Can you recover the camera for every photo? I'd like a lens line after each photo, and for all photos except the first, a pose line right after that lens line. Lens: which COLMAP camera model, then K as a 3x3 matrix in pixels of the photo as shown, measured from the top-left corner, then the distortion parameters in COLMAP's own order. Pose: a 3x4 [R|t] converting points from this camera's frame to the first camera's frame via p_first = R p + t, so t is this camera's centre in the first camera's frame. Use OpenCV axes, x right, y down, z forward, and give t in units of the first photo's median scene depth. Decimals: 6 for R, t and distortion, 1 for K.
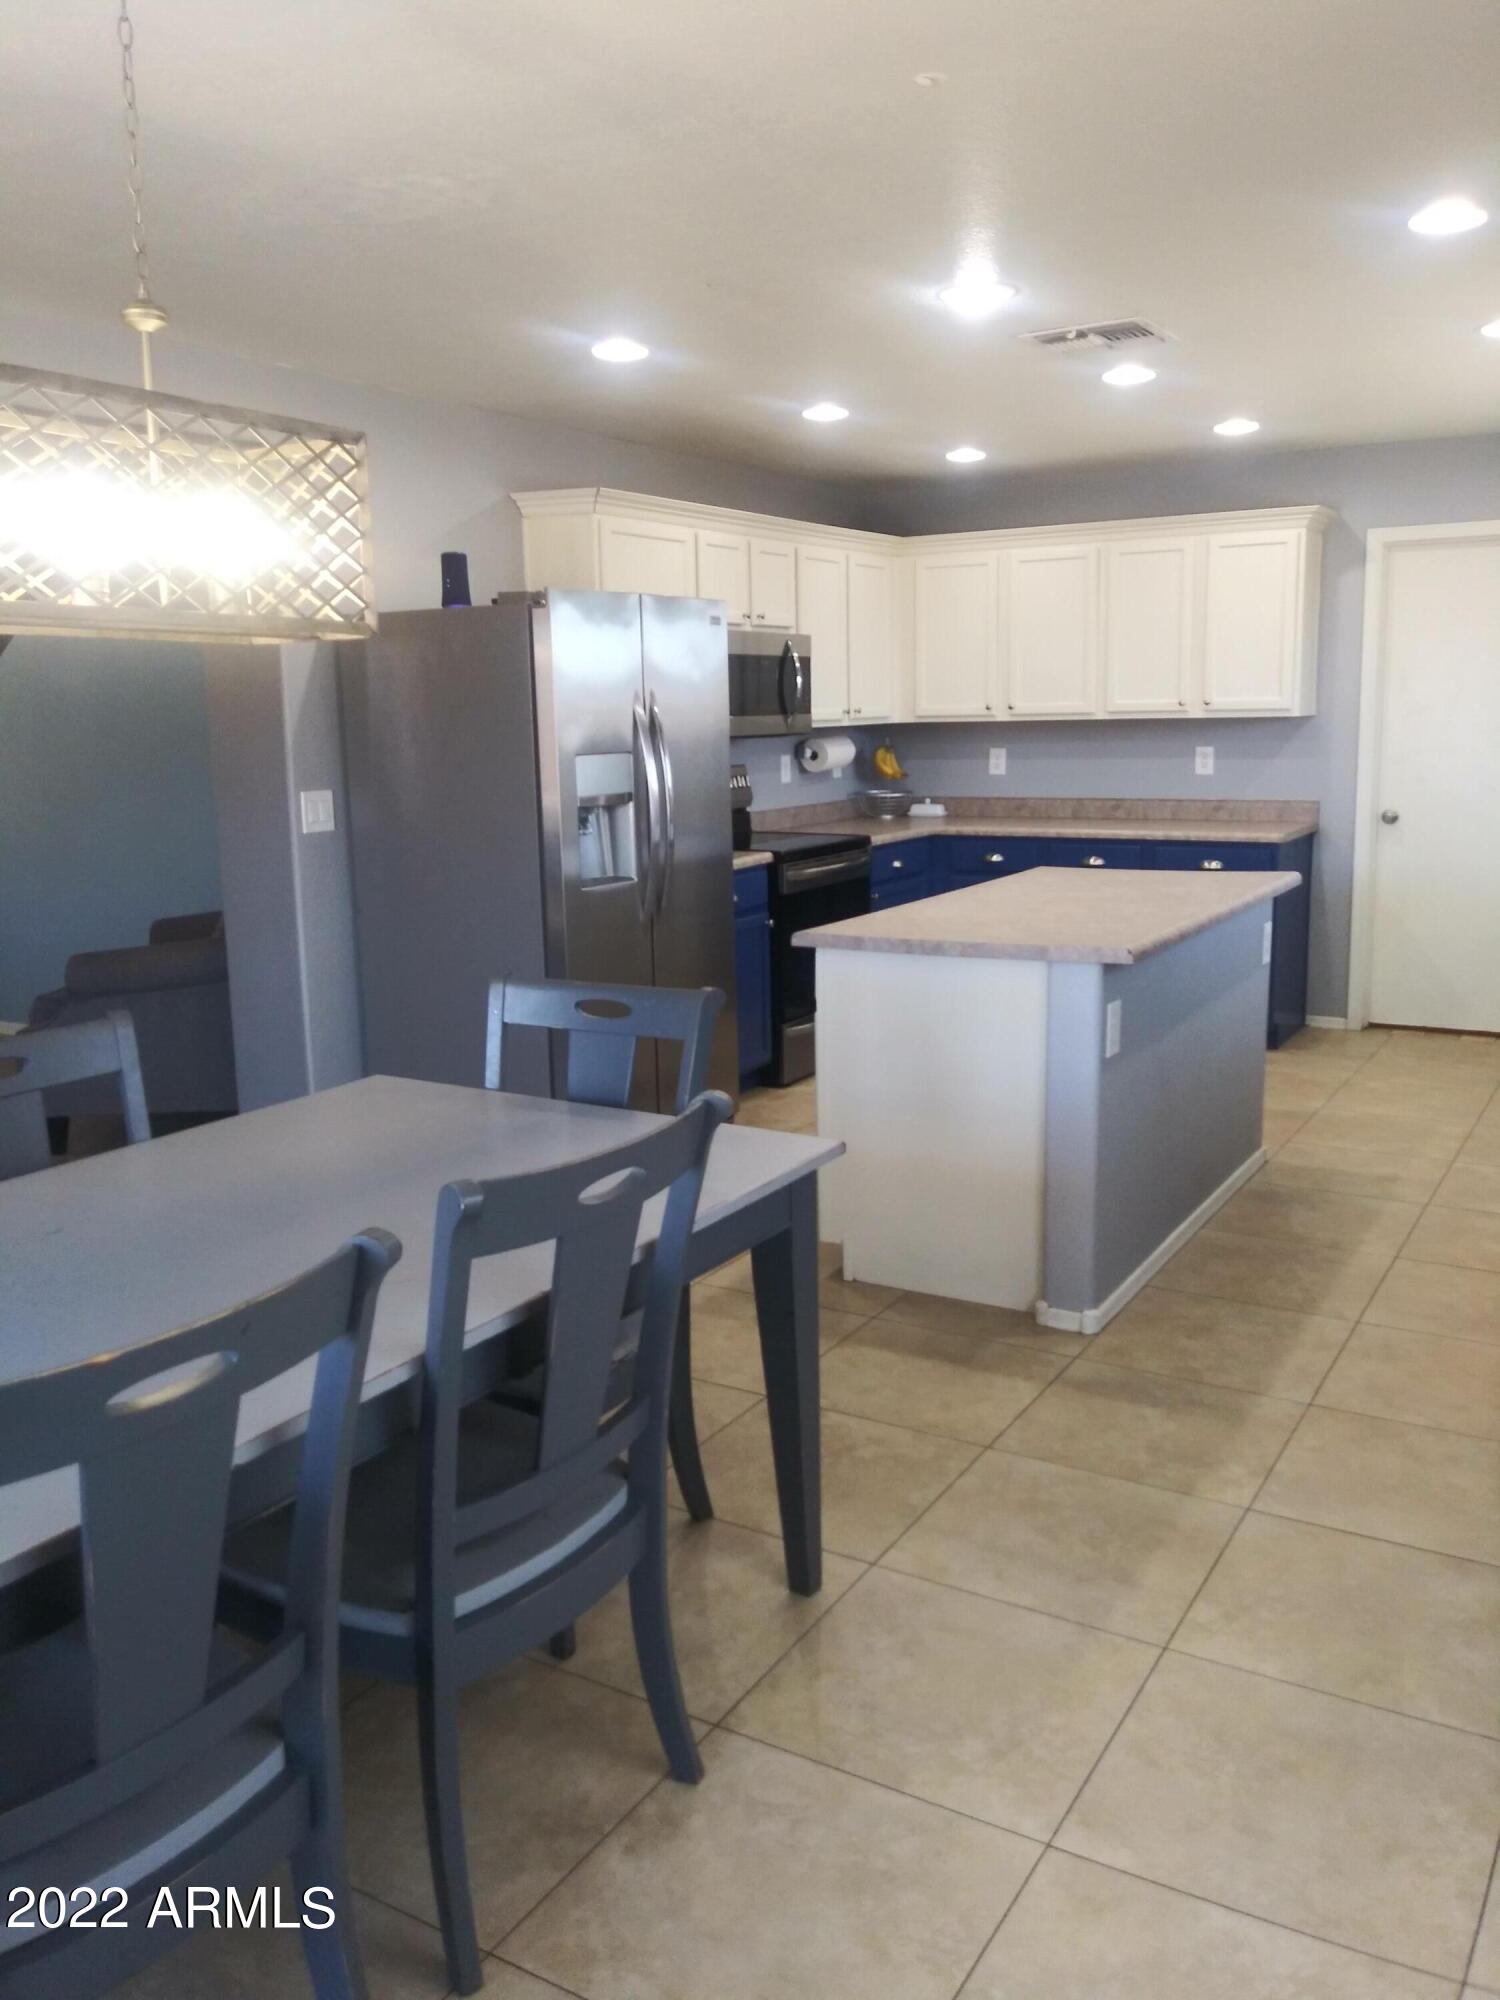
lens RADIAL K [[1618.3, 0, 754.9], [0, 1618.3, 989.1], [0, 0, 1]] dist [0.038566, -0.076440]
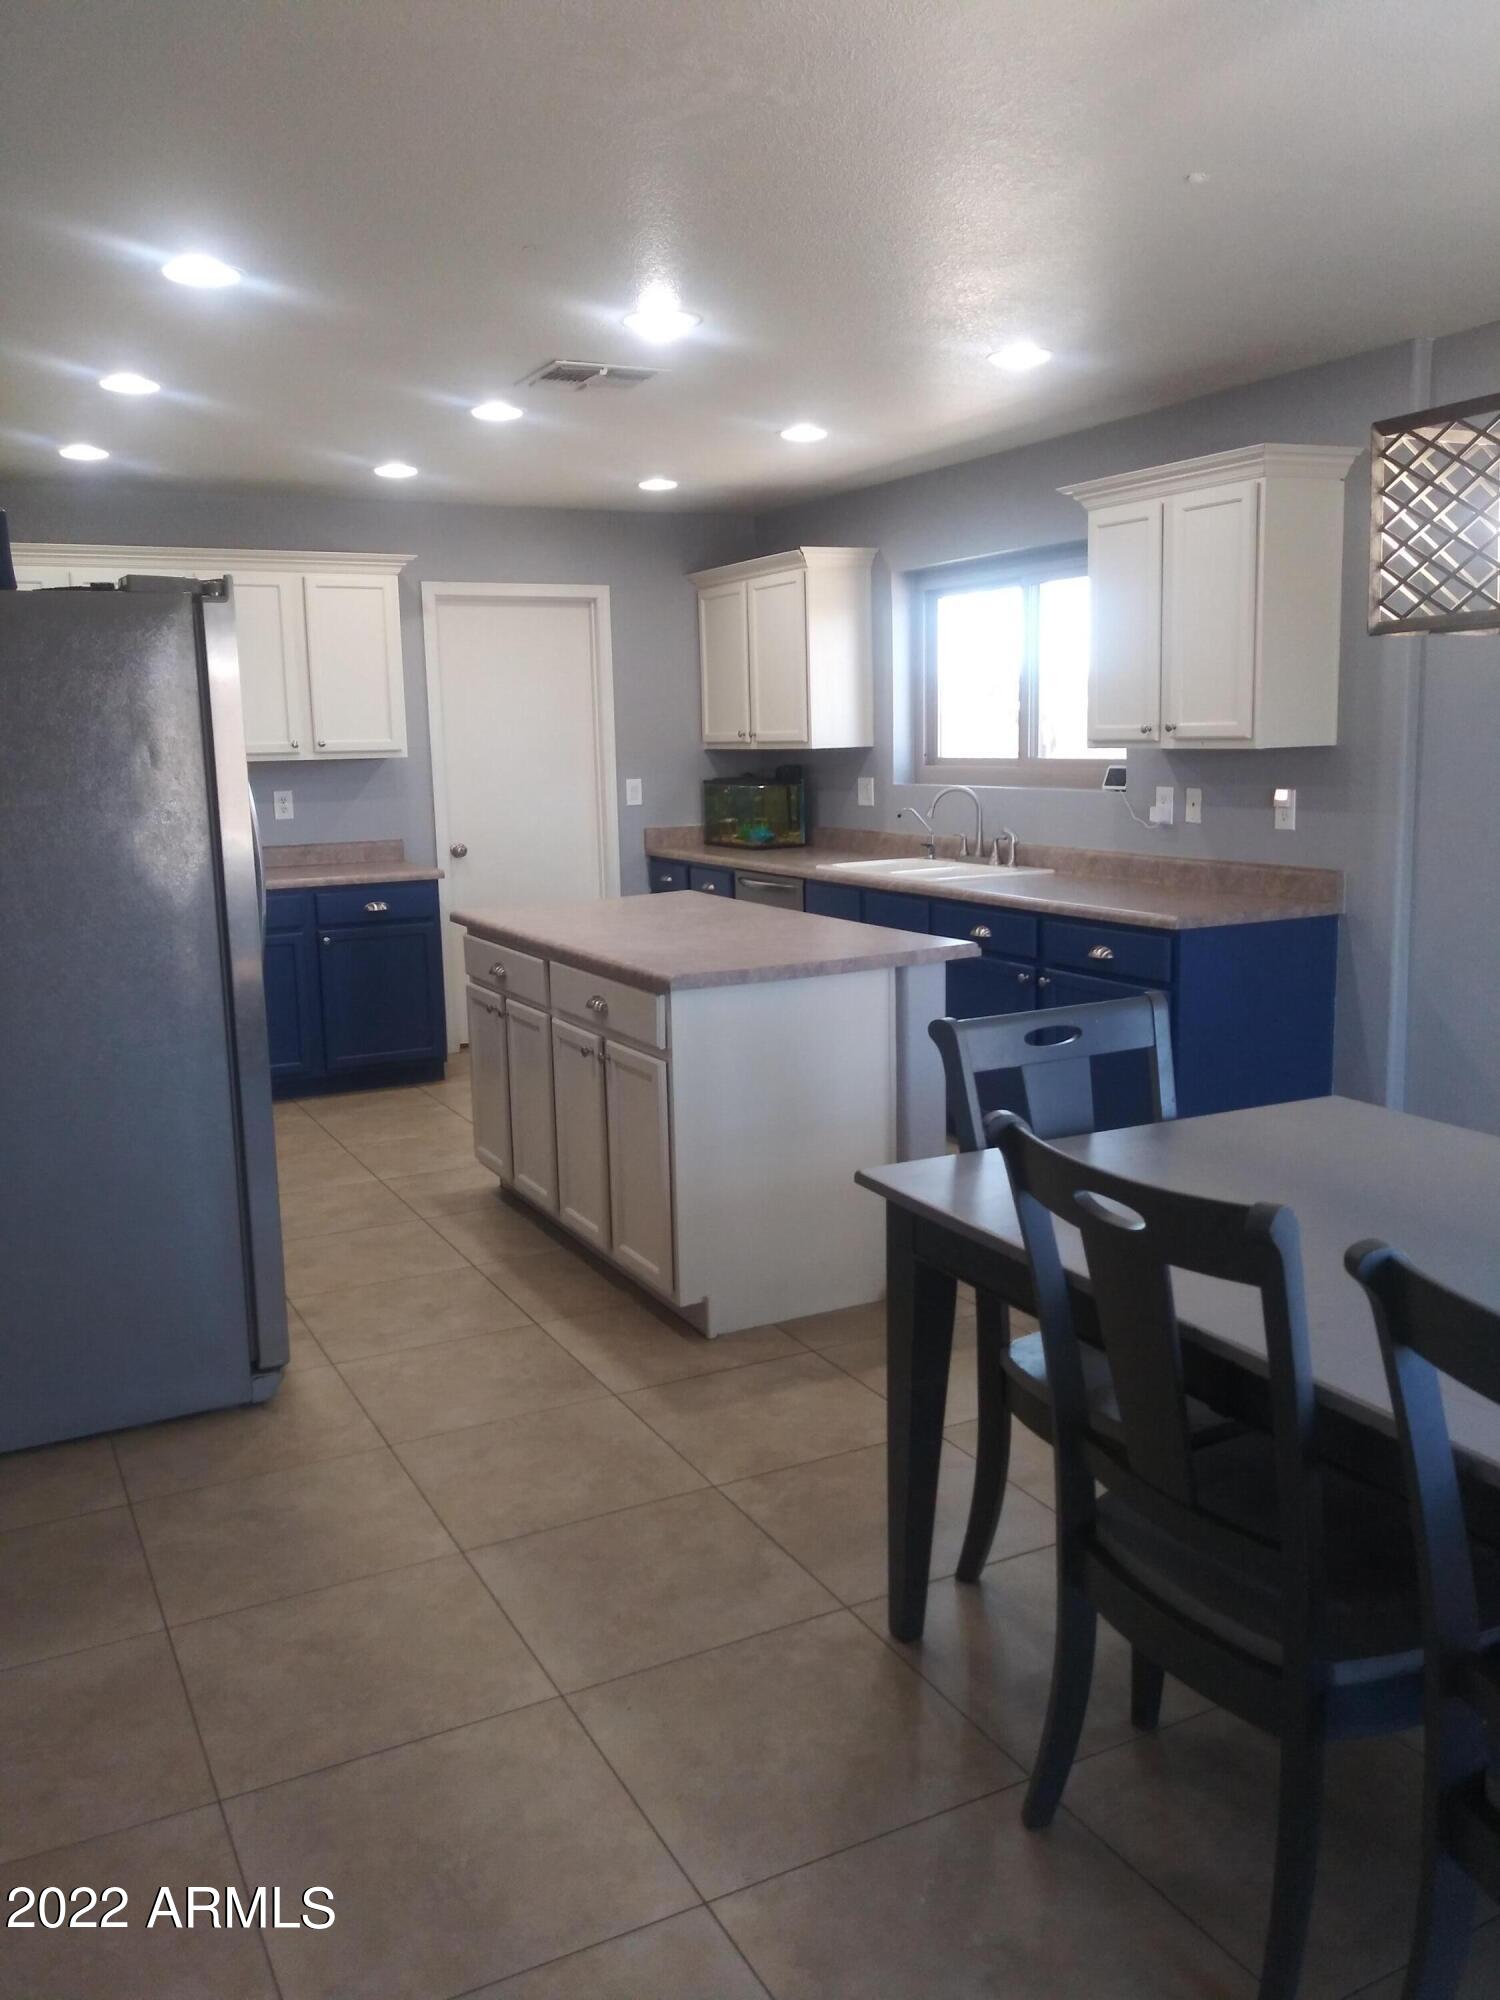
lens RADIAL K [[1618.3, 0, 769.3], [0, 1618.3, 996.4], [0, 0, 1]] dist [0.038566, -0.076440]
pose [[0.519890, -0.128277, 0.844547, -0.439236], [0.155036, 0.986411, 0.054388, -0.039684], [-0.840047, 0.102659, 0.532713, 0.279879]]
